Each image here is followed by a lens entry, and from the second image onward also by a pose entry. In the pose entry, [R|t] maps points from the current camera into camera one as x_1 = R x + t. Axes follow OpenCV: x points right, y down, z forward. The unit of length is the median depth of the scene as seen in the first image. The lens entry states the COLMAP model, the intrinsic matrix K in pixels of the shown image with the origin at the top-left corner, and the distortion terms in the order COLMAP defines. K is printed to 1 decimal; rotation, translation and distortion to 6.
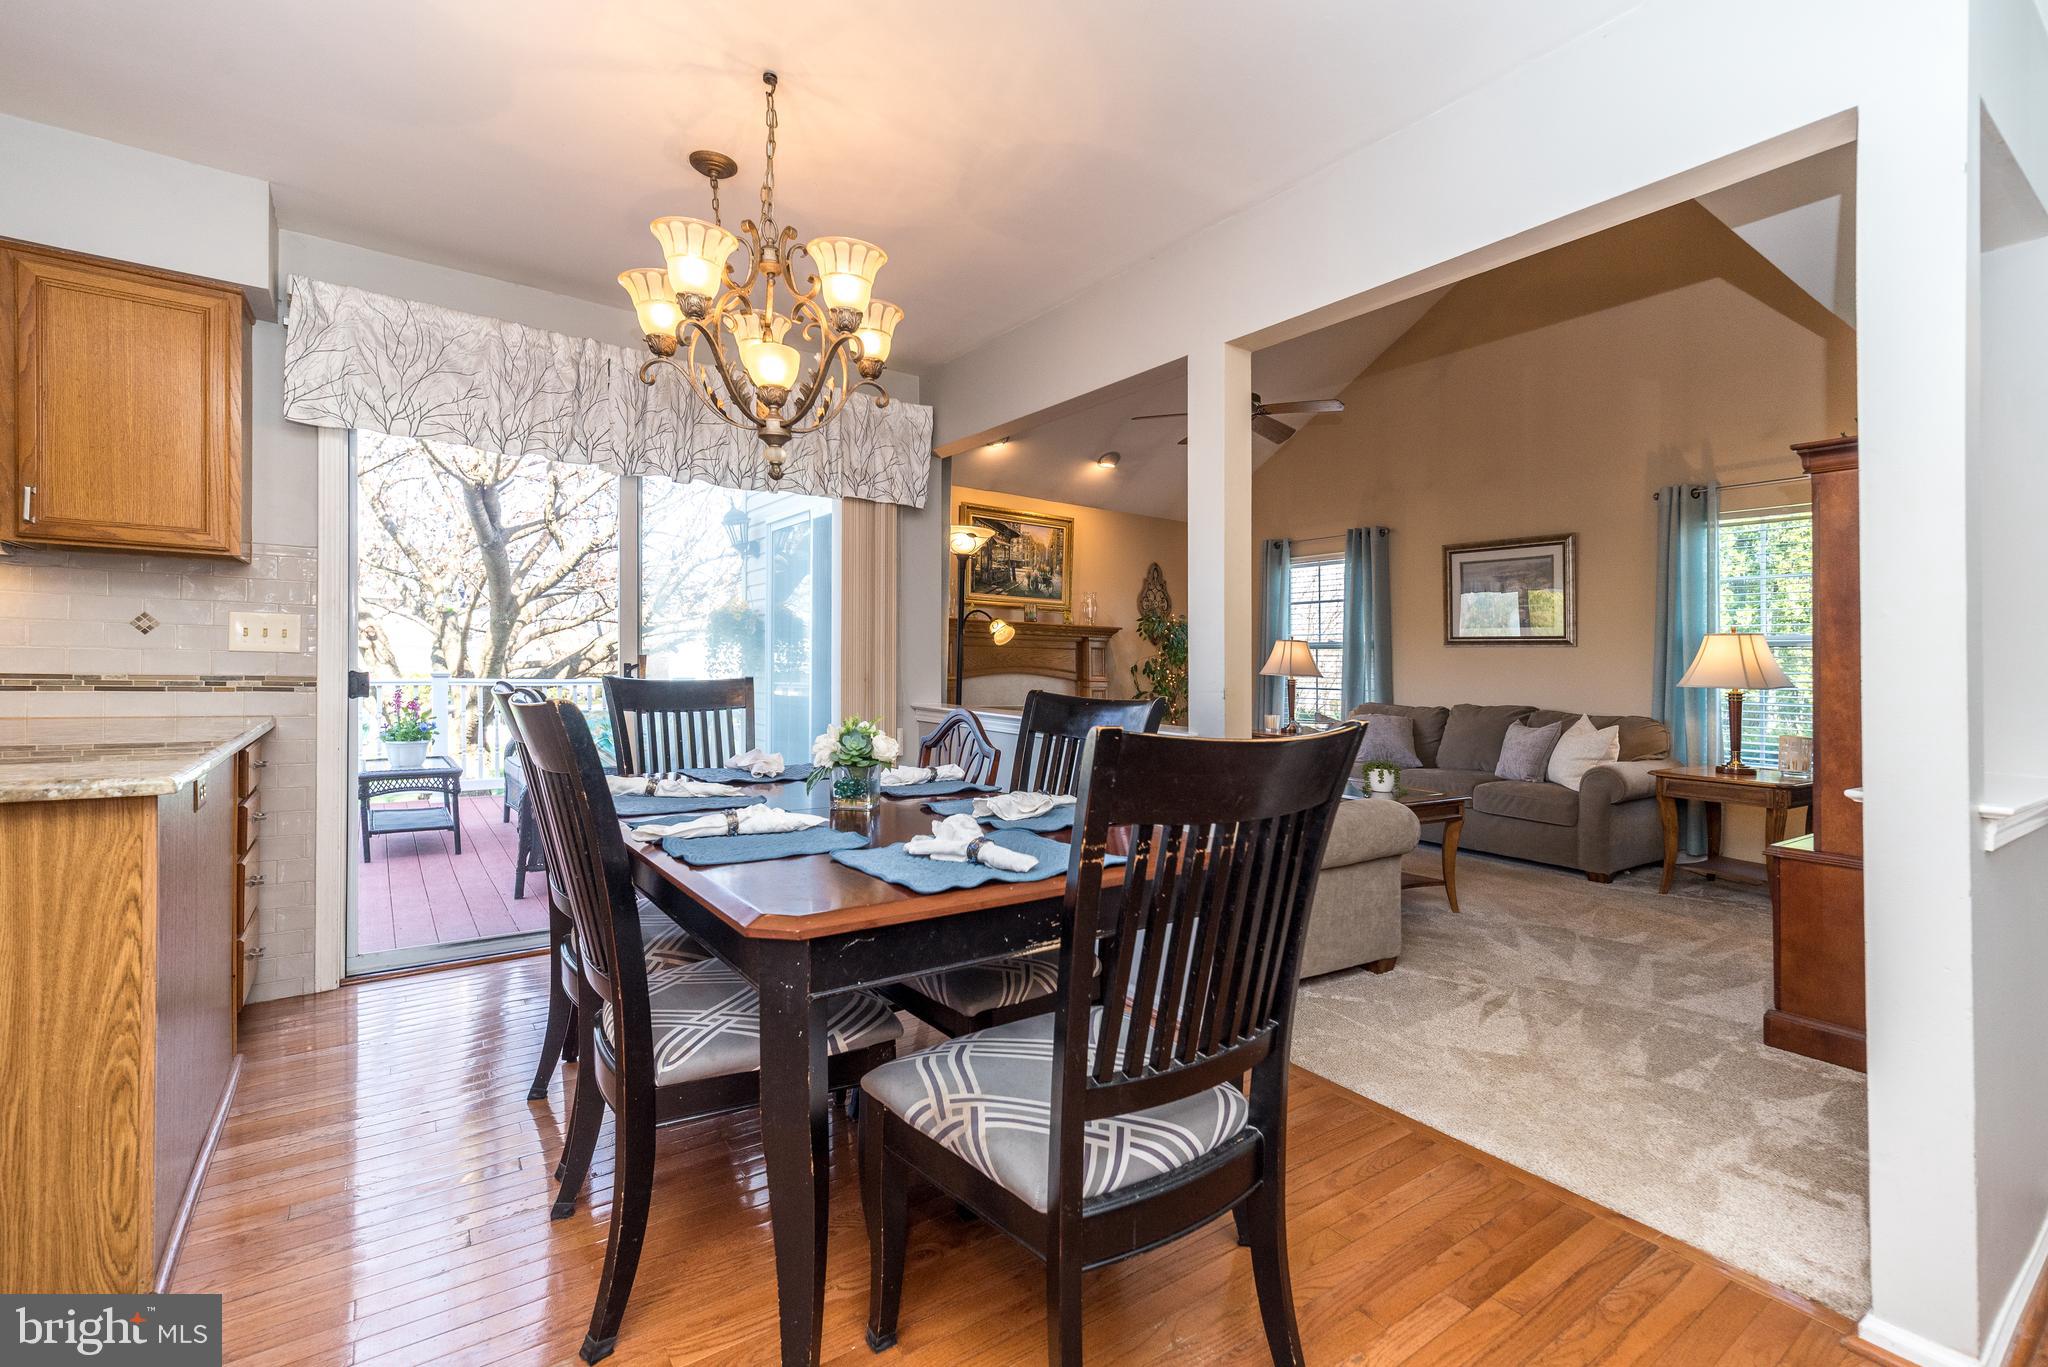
lens RADIAL K [[897.7, 0, 1023.5], [0, 897.7, 668.4], [0, 0, 1]] dist [0.008138, -0.000488]
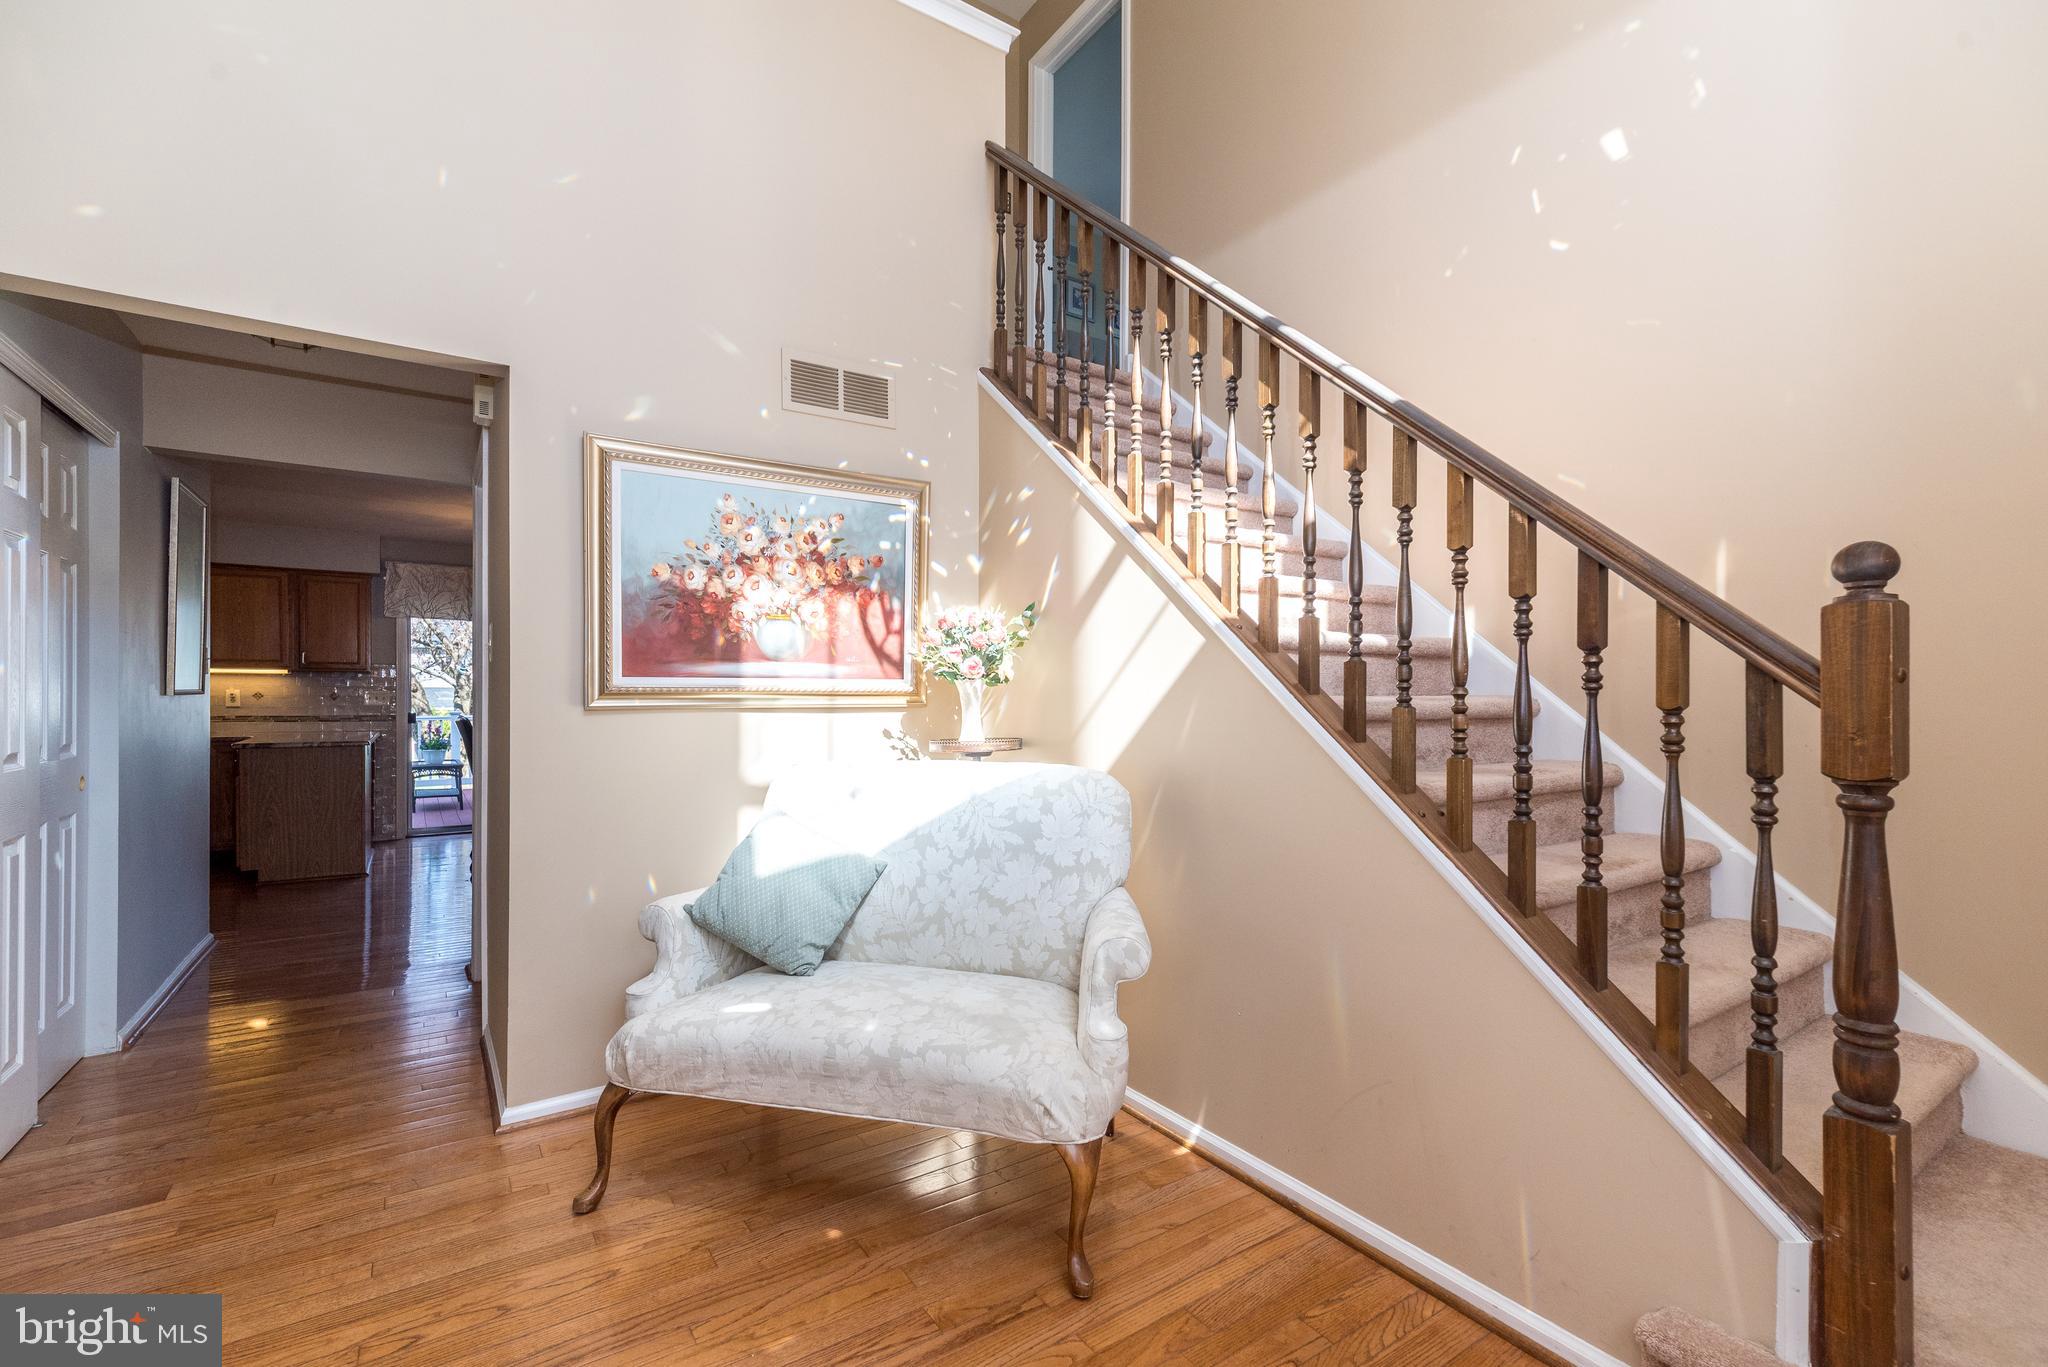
lens RADIAL K [[897.7, 0, 1017.5], [0, 897.7, 688.6], [0, 0, 1]] dist [0.008138, -0.000488]
pose [[0.999476, -0.016489, -0.027853, 0.587297], [0.016330, 0.999849, -0.005895, -0.014745], [0.027946, 0.005437, 0.999595, -0.846241]]
